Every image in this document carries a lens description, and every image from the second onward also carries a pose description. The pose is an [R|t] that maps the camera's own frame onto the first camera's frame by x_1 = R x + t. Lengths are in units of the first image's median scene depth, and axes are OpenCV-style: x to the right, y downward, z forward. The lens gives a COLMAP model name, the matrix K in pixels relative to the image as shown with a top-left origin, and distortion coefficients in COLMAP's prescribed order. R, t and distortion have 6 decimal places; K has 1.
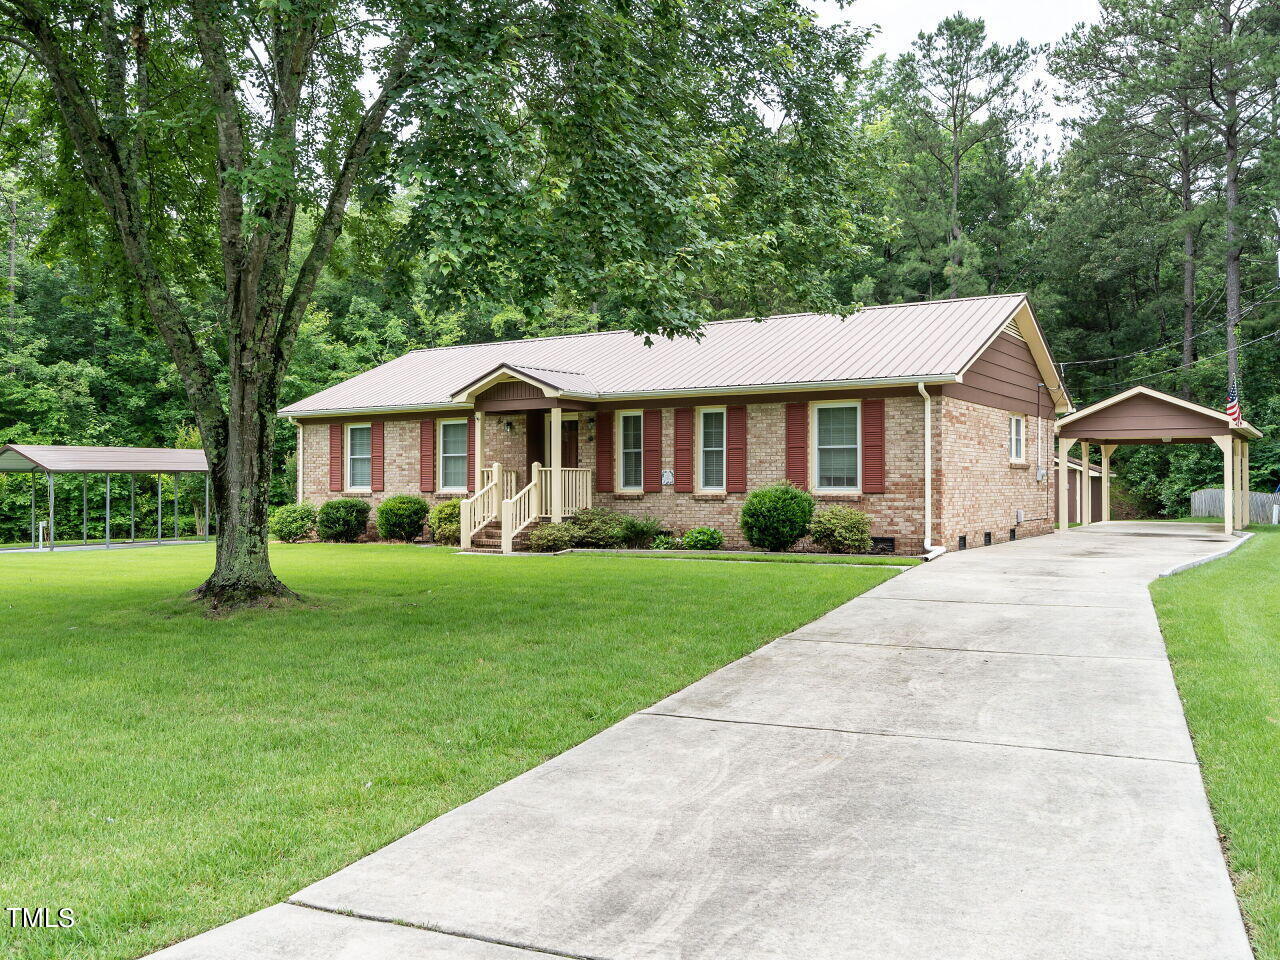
lens RADIAL K [[1147.3, 0, 640.0], [0, 1147.3, 480.0], [0, 0, 1]] dist [-0.001577, -0.000390]
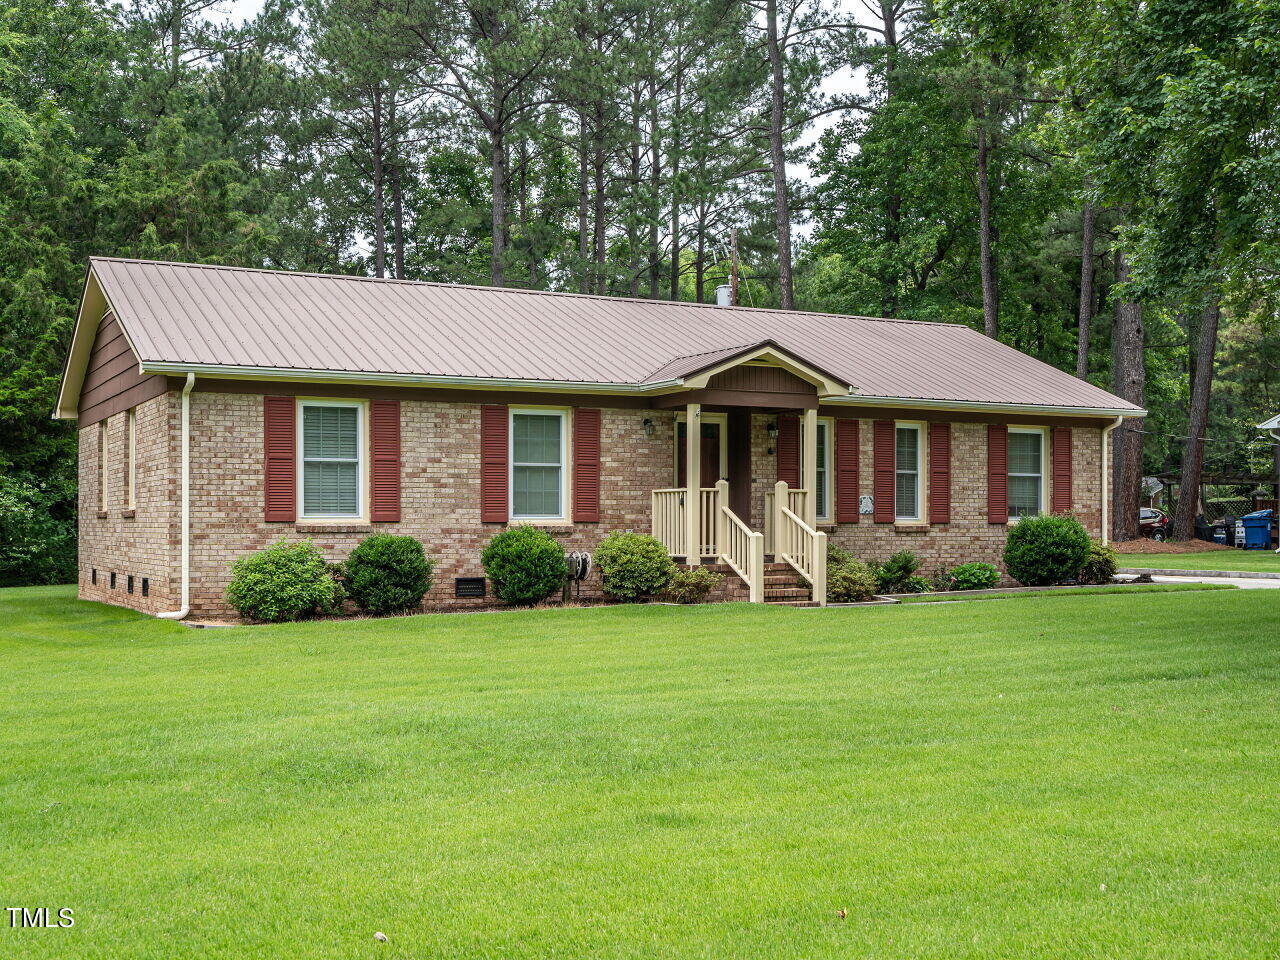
lens RADIAL K [[1391.1, 0, 640.0], [0, 1391.1, 480.0], [0, 0, 1]] dist [-0.002505, -0.004982]
pose [[0.484889, 0.023221, 0.874267, -0.906739], [-0.009257, 0.999728, -0.021419, 0.002780], [-0.874527, 0.002293, 0.484972, 0.662447]]
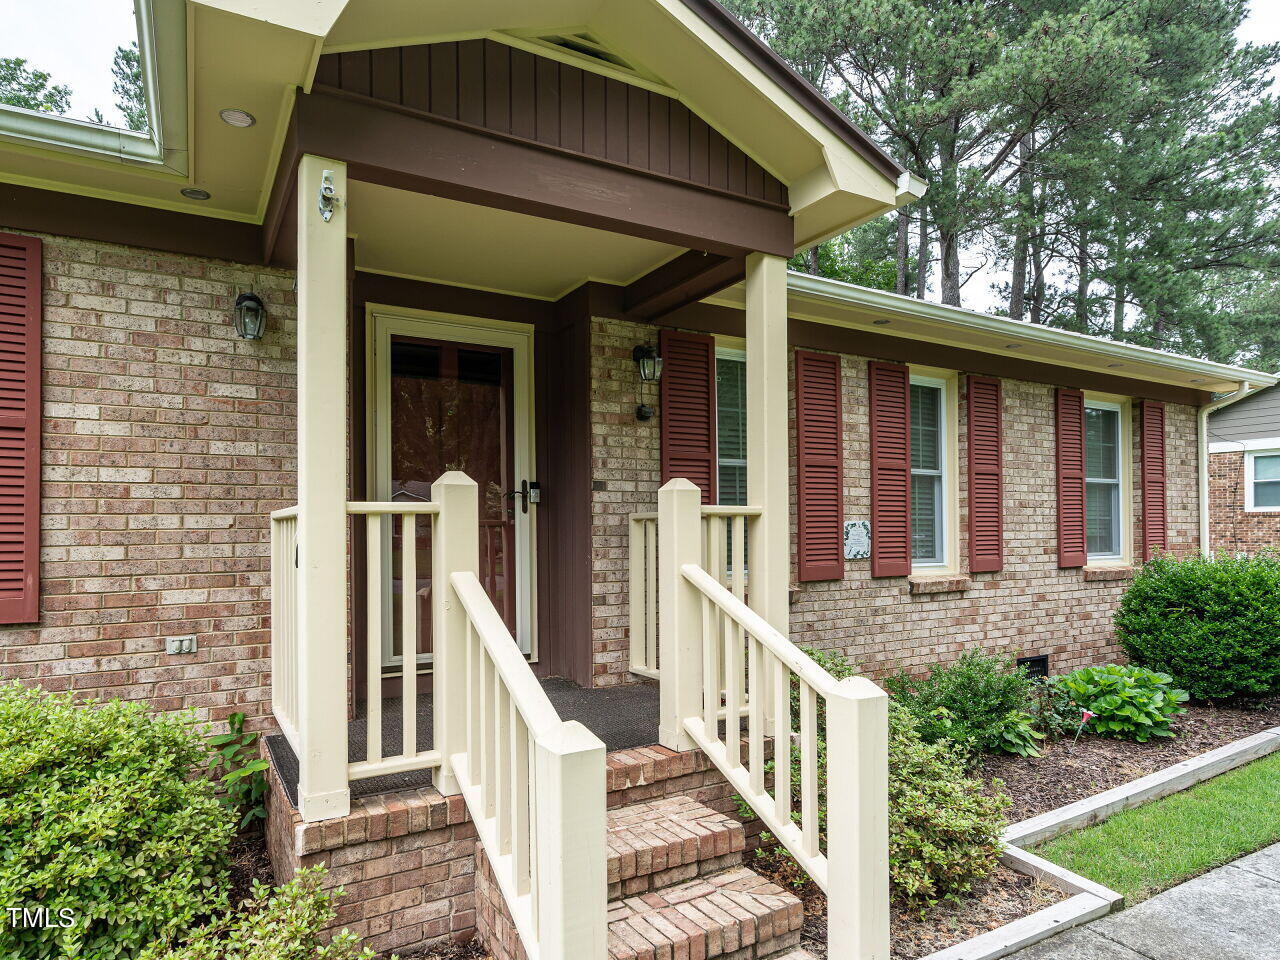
lens RADIAL K [[744.6, 0, 643.3], [0, 744.6, 513.4], [0, 0, 1]] dist [-0.002238, -0.000033]
pose [[0.457666, 0.014053, 0.889013, -0.224034], [0.001626, 0.999860, -0.016642, -0.006958], [-0.889122, 0.009062, 0.457580, 0.947718]]
